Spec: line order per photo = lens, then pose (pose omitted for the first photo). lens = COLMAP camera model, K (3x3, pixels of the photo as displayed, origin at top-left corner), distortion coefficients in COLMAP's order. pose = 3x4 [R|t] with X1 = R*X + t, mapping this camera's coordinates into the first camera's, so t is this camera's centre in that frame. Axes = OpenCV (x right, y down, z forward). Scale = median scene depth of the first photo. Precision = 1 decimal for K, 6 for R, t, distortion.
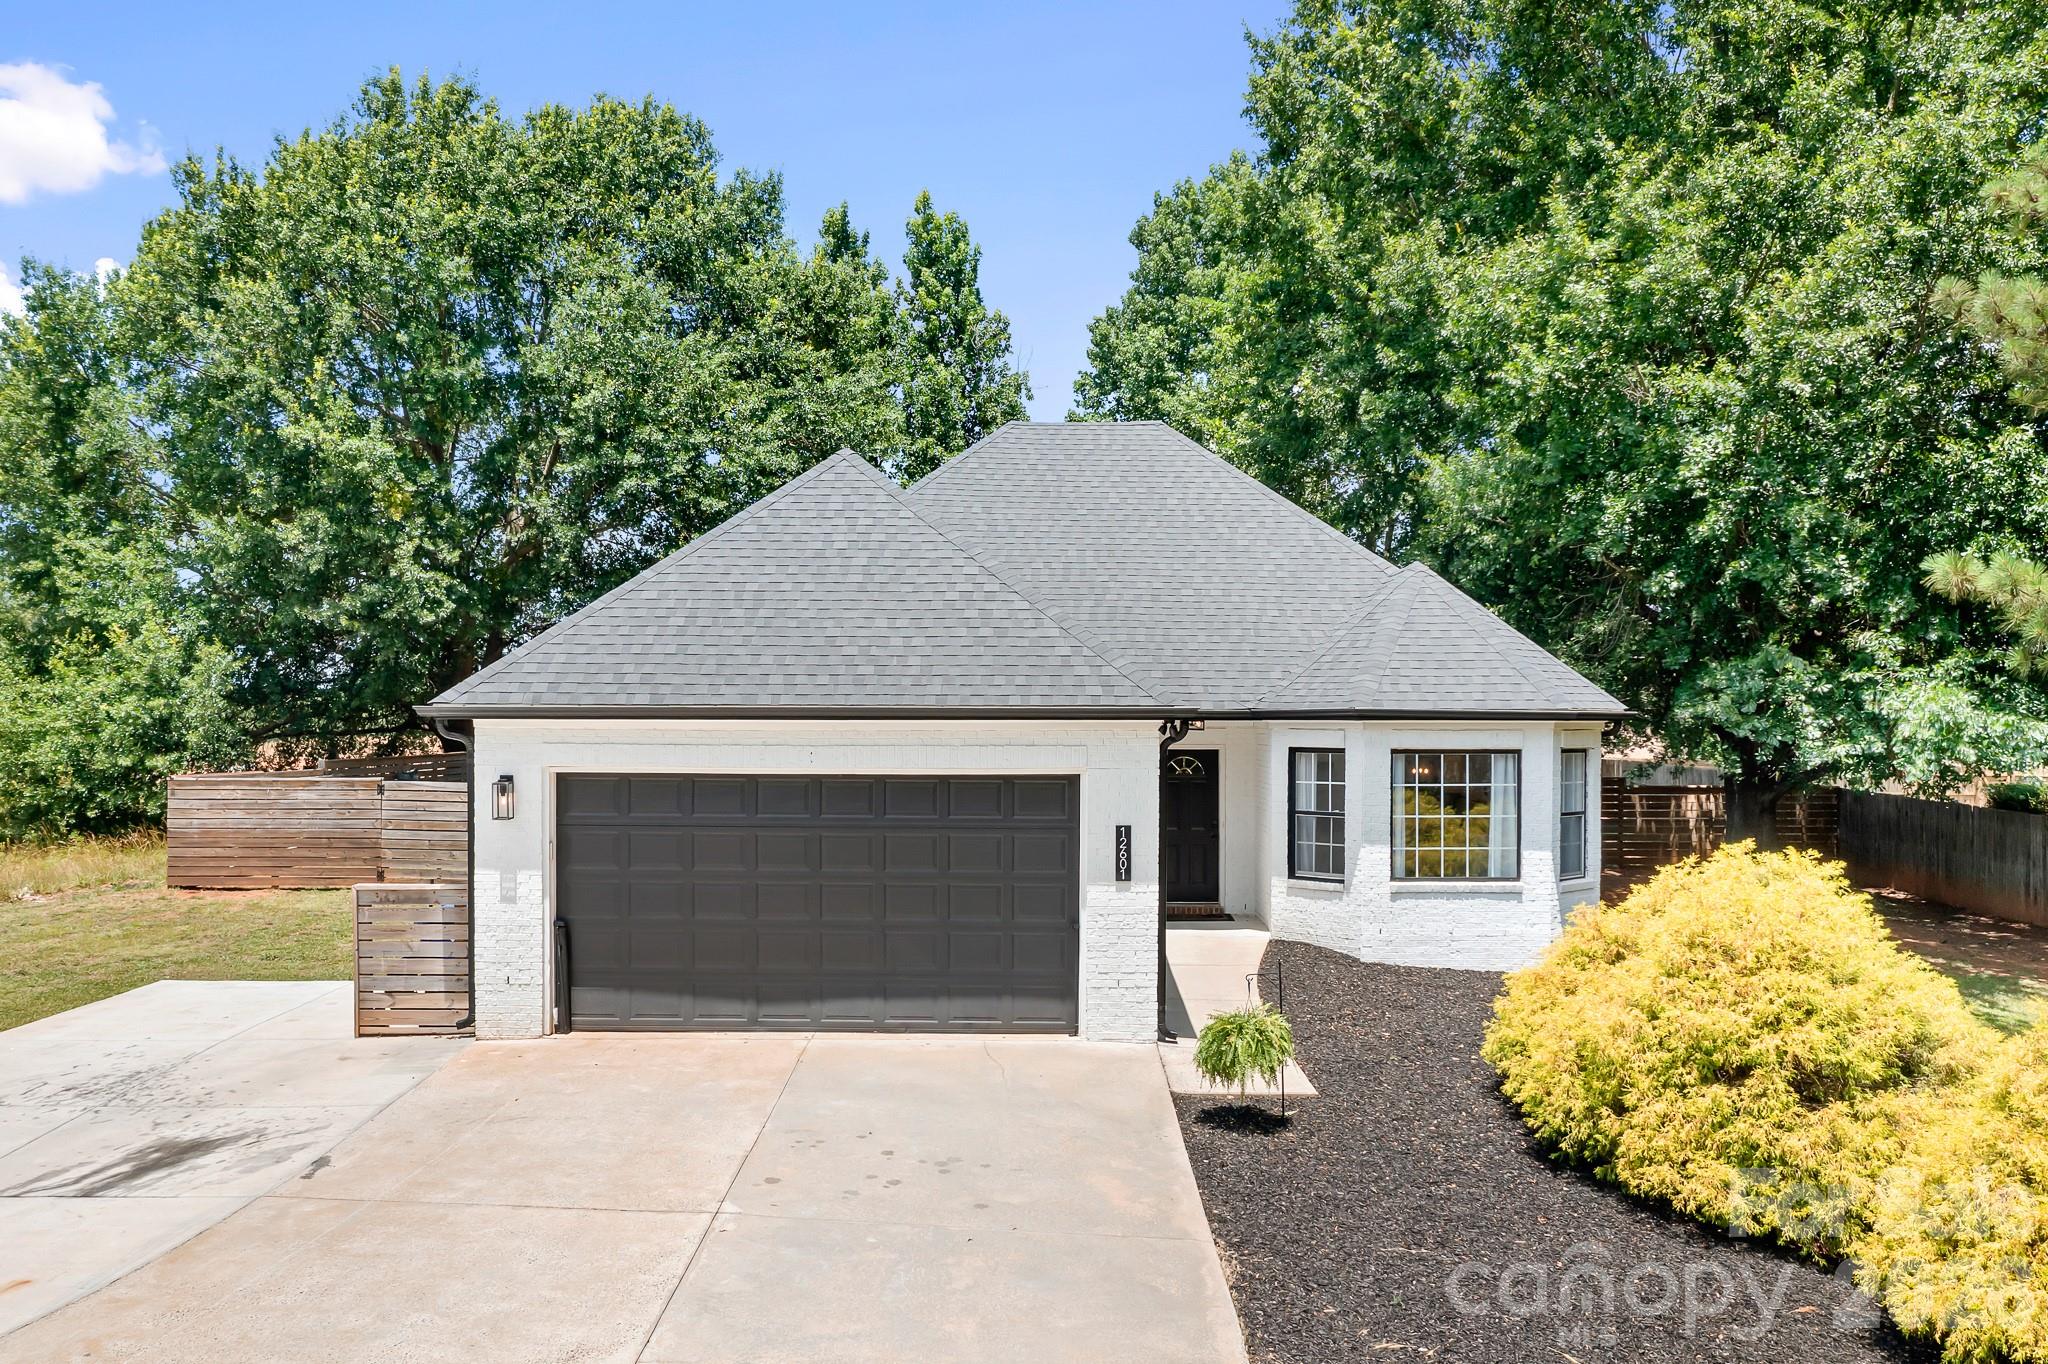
lens RADIAL K [[1632.4, 0, 1018.9], [0, 1632.4, 744.7], [0, 0, 1]] dist [-0.004451, -0.004622]
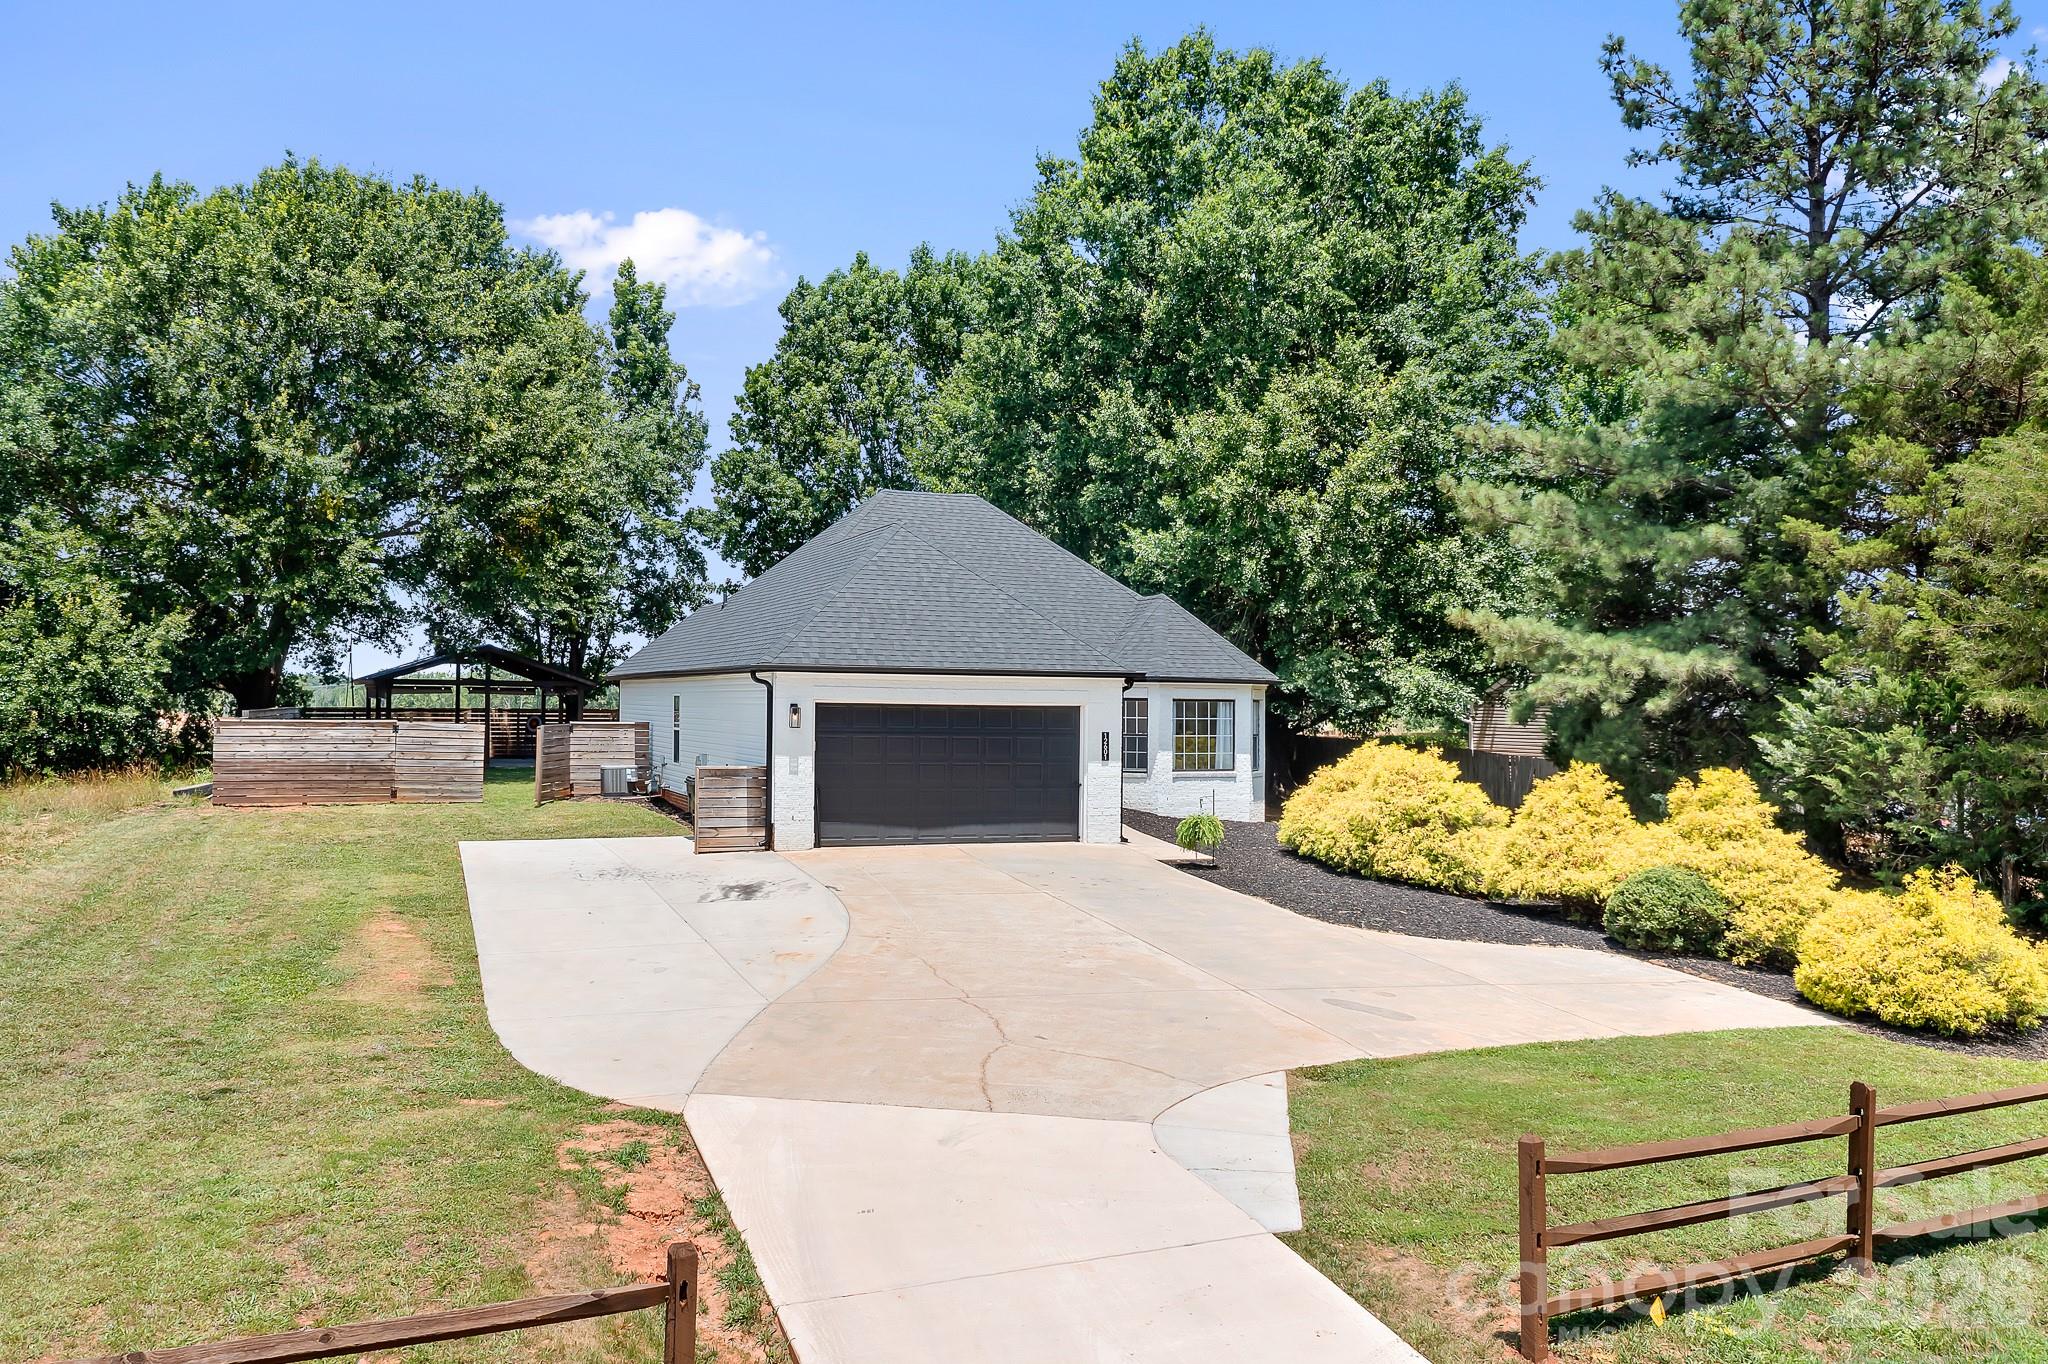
lens RADIAL K [[1601.6, 0, 1024.0], [0, 1601.6, 682.0], [0, 0, 1]] dist [-0.003194, -0.005751]
pose [[0.923113, 0.014740, 0.384246, -0.606531], [-0.003793, 0.999566, -0.029230, 0.036739], [-0.384510, 0.025525, 0.922768, -0.580752]]
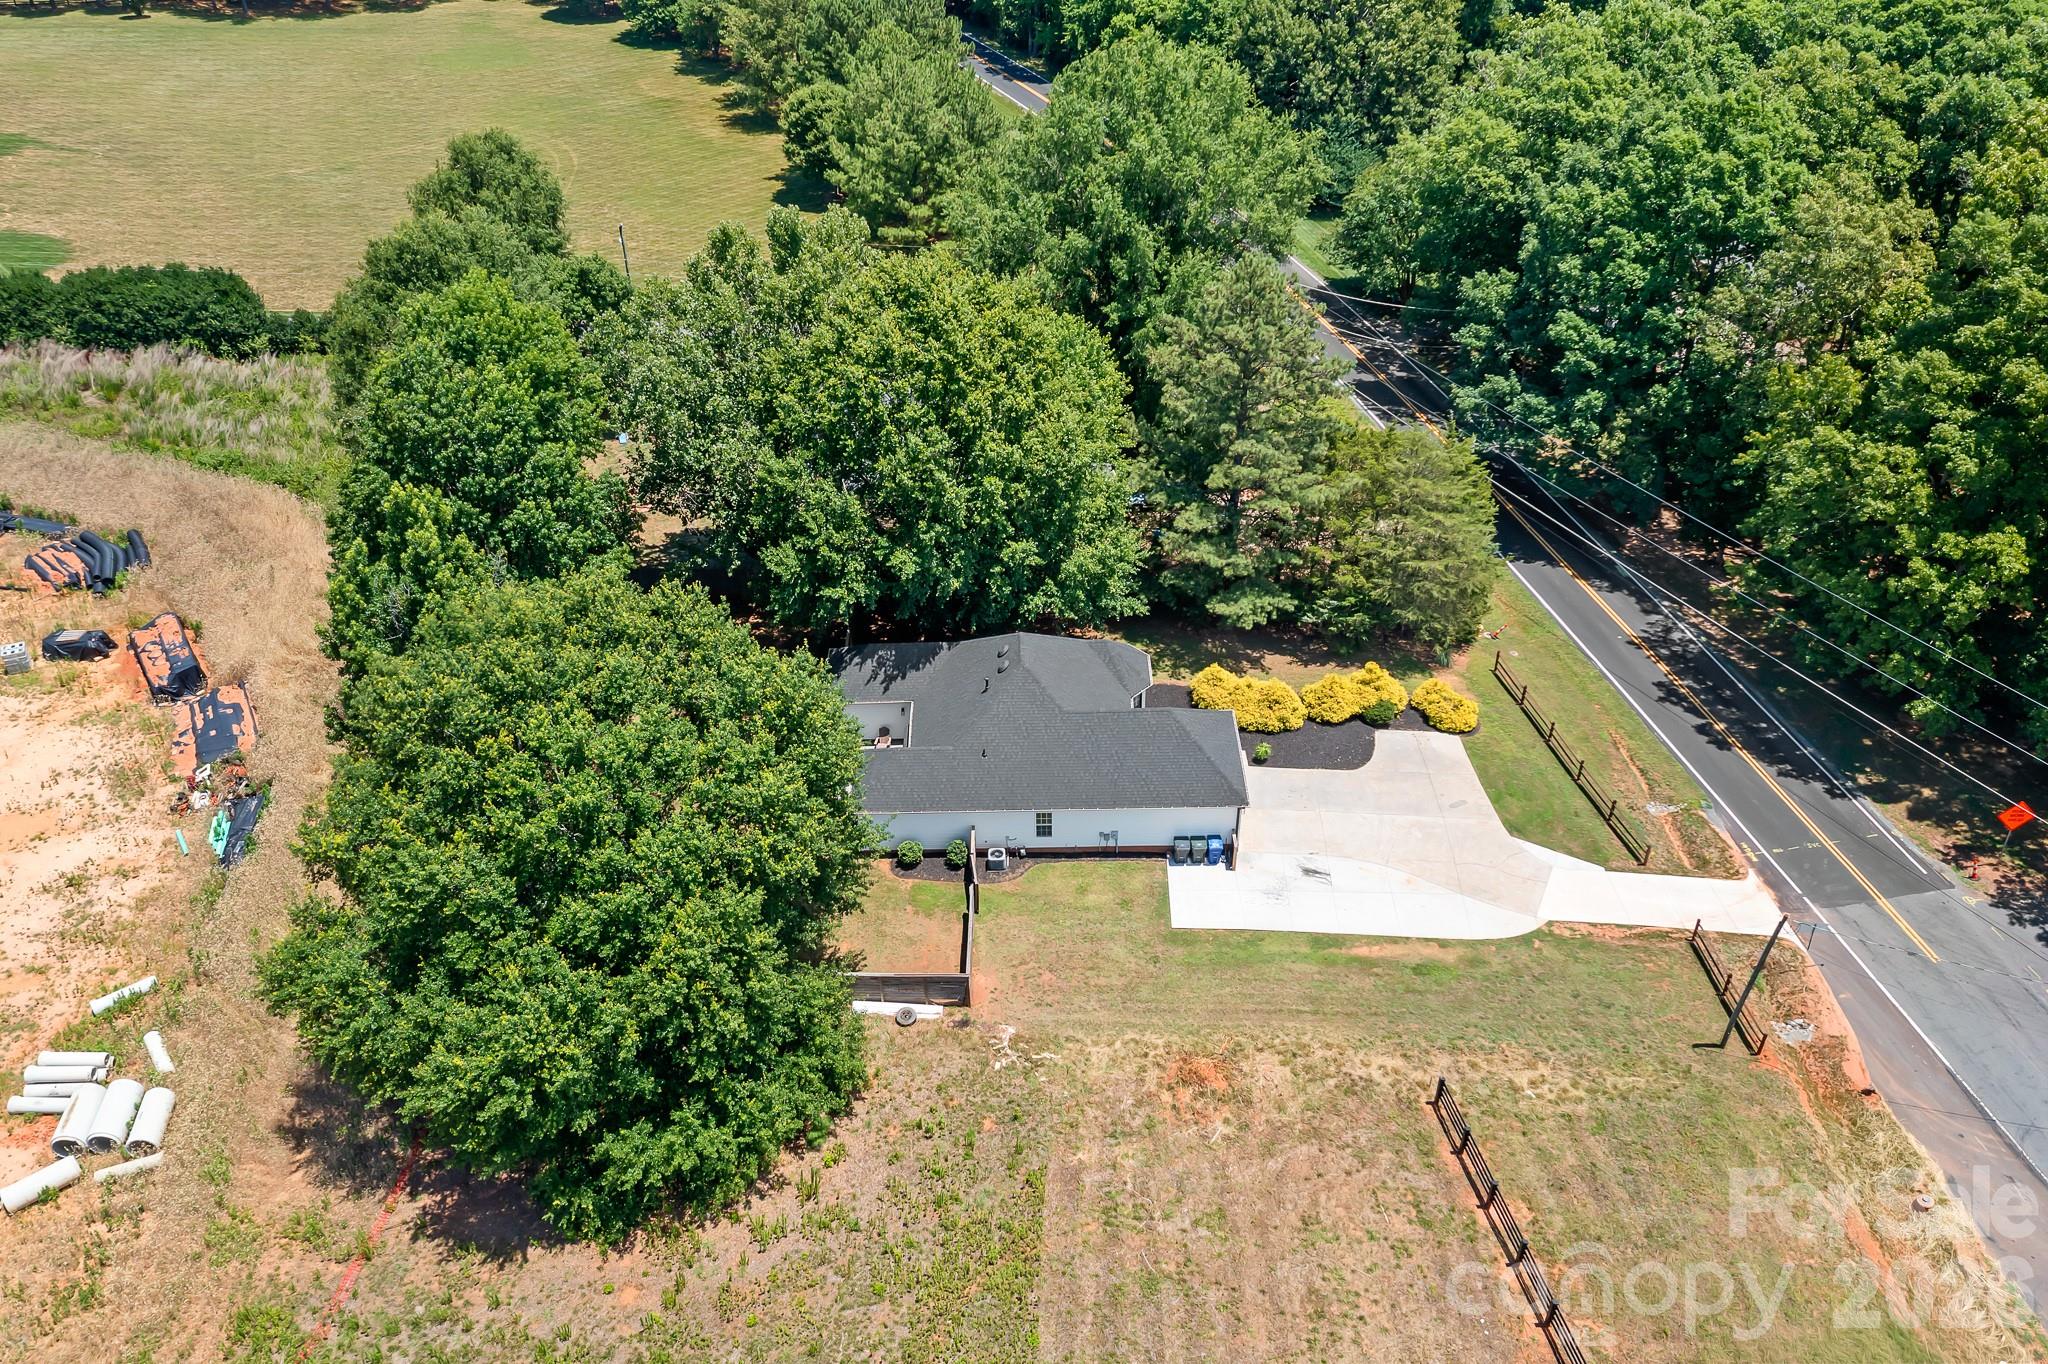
lens RADIAL K [[1601.6, 0, 1024.0], [0, 1601.6, 682.0], [0, 0, 1]] dist [-0.003194, -0.005751]
pose [[-0.016348, -0.591892, 0.805852, -3.141764], [0.027923, 0.805375, 0.592108, -2.496414], [-0.999476, 0.032181, 0.003361, 1.294275]]
